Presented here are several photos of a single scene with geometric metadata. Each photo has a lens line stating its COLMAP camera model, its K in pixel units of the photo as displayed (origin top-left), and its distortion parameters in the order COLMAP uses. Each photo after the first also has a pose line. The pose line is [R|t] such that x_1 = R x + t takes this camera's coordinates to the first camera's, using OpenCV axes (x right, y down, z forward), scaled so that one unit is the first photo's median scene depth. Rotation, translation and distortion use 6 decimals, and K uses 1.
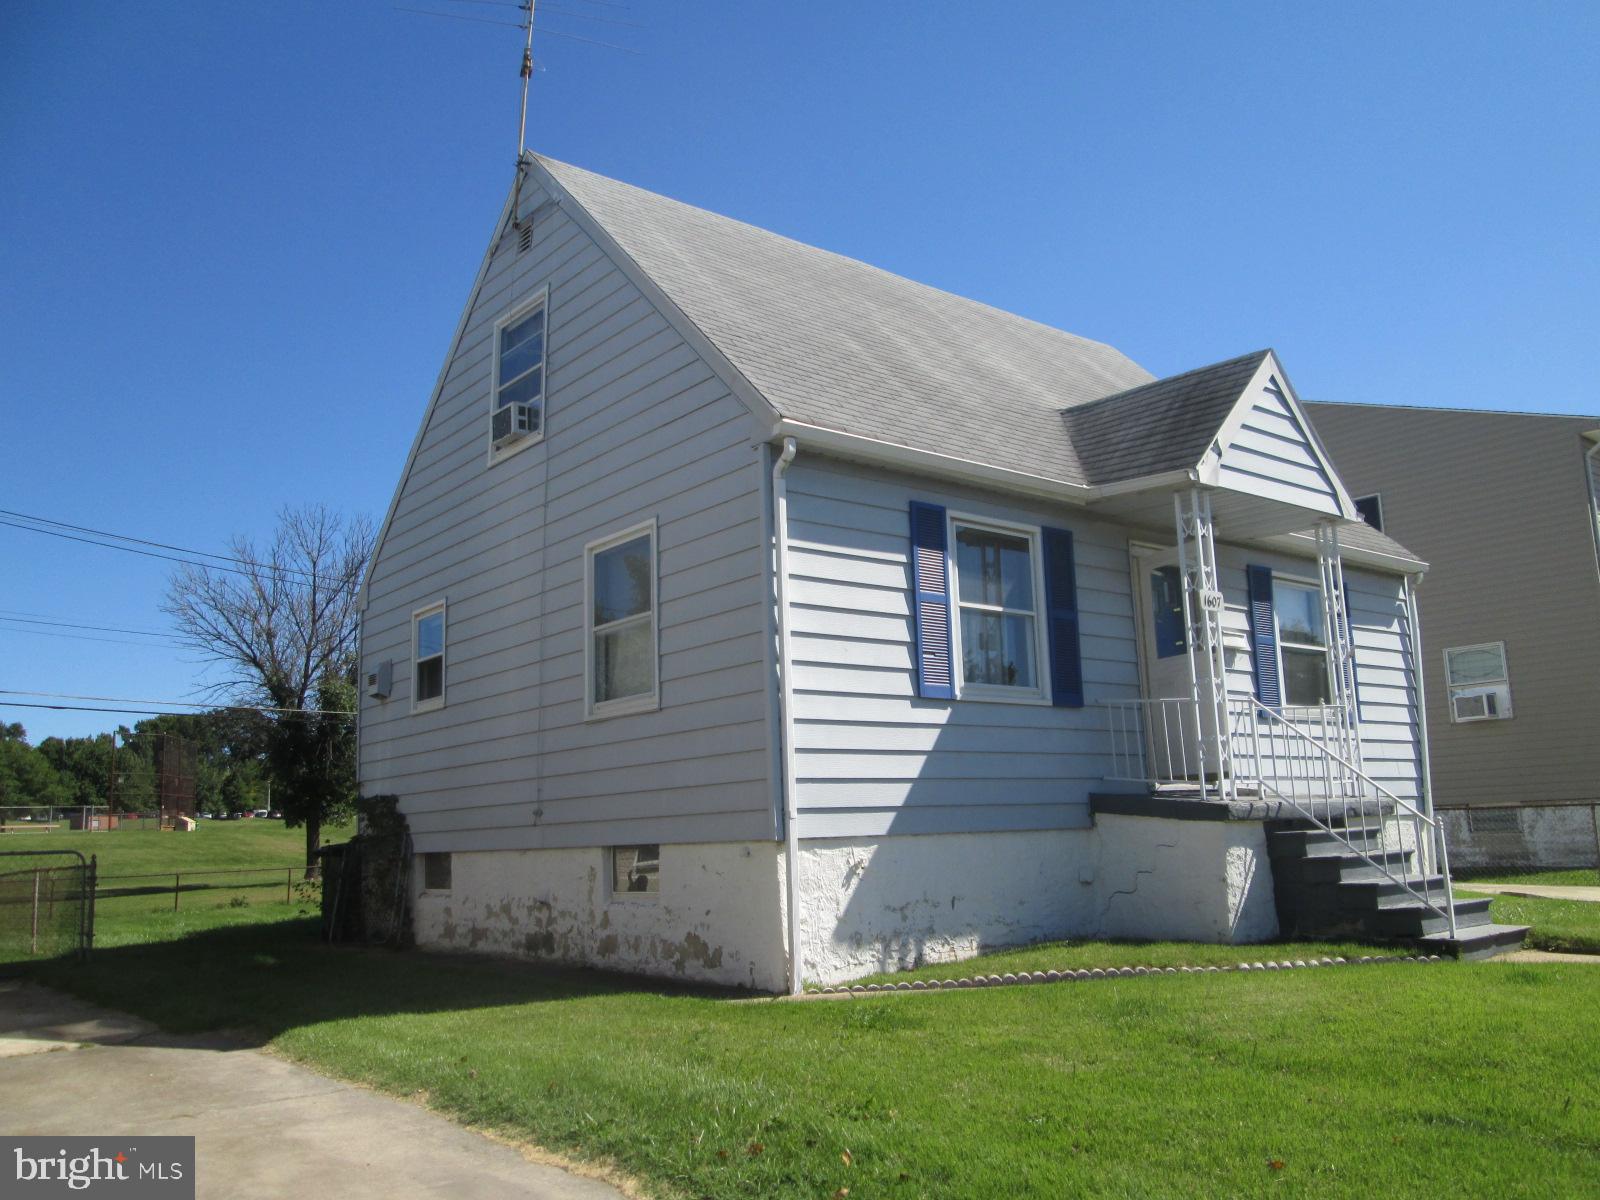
lens RADIAL K [[1291.3, 0, 800.0], [0, 1291.3, 600.0], [0, 0, 1]] dist [-0.000124, 0.004014]
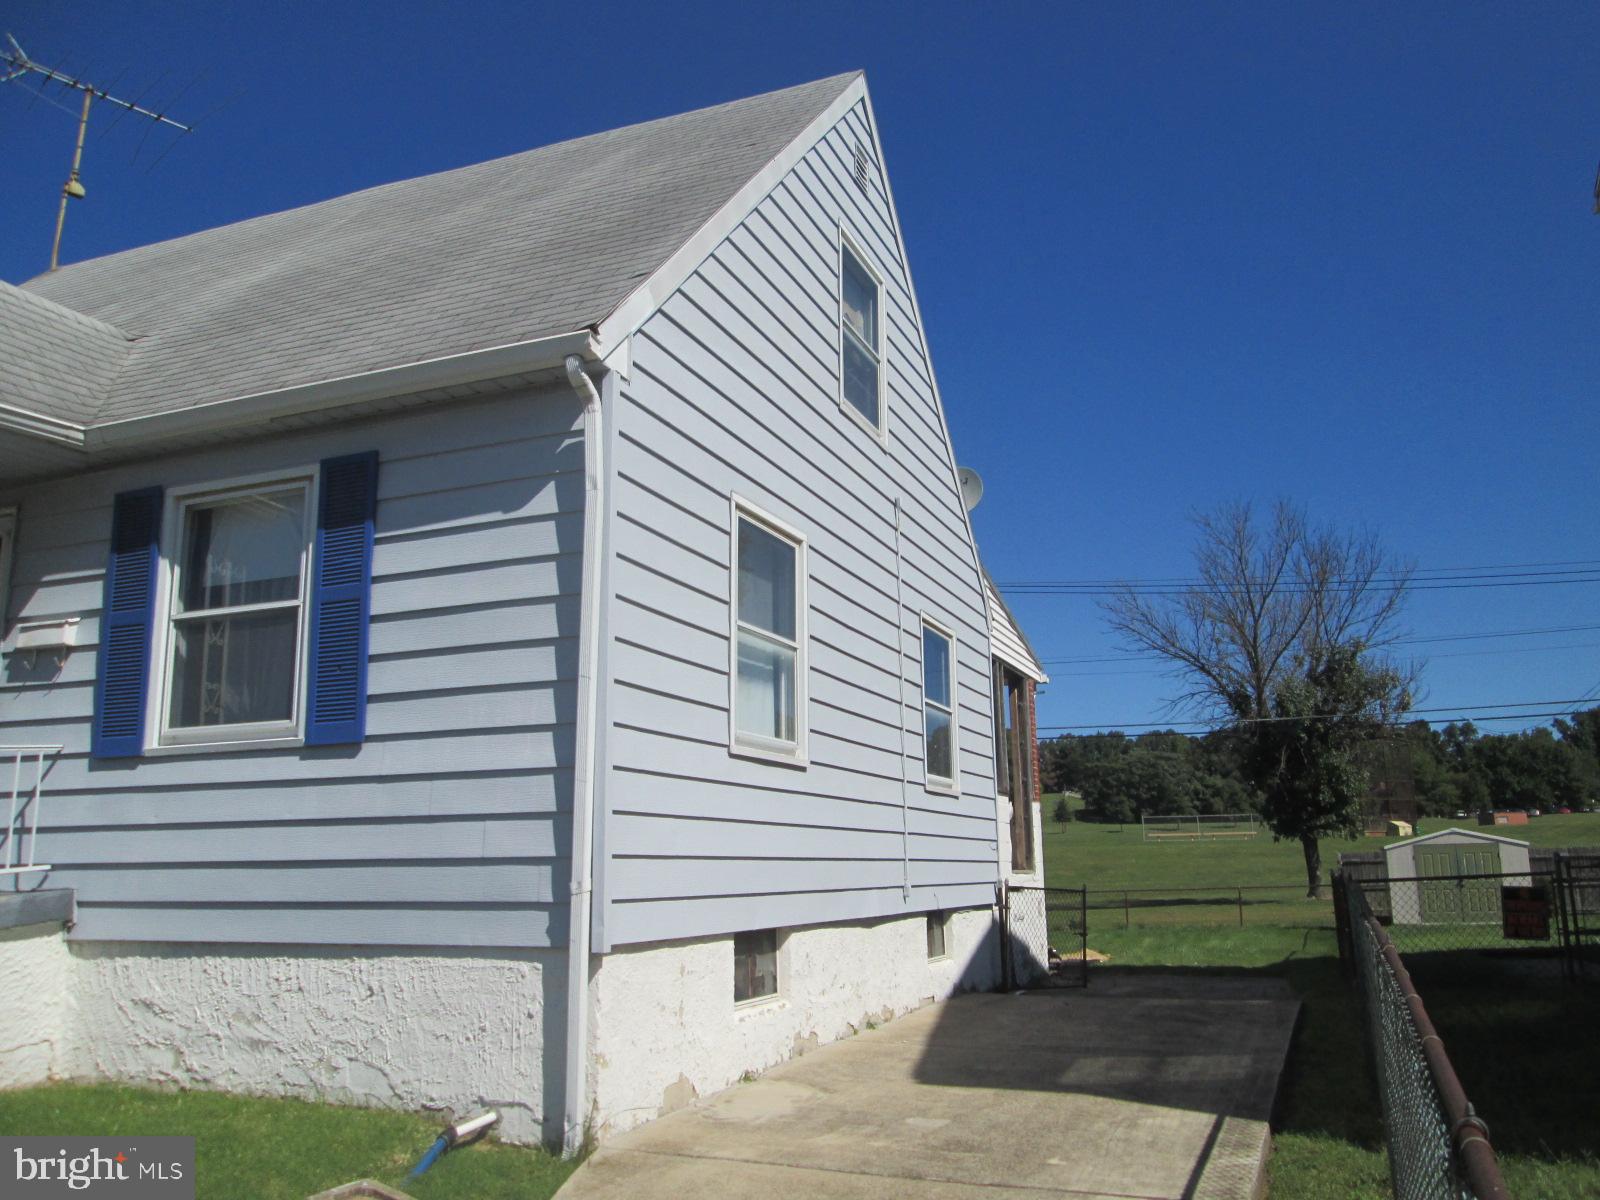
lens RADIAL K [[1291.3, 0, 800.0], [0, 1291.3, 600.0], [0, 0, 1]] dist [-0.000124, 0.004014]
pose [[0.486608, -0.152685, -0.860174, 0.072120], [0.157244, 0.983836, -0.085682, 0.008566], [0.859353, -0.093564, 0.502751, 0.071056]]
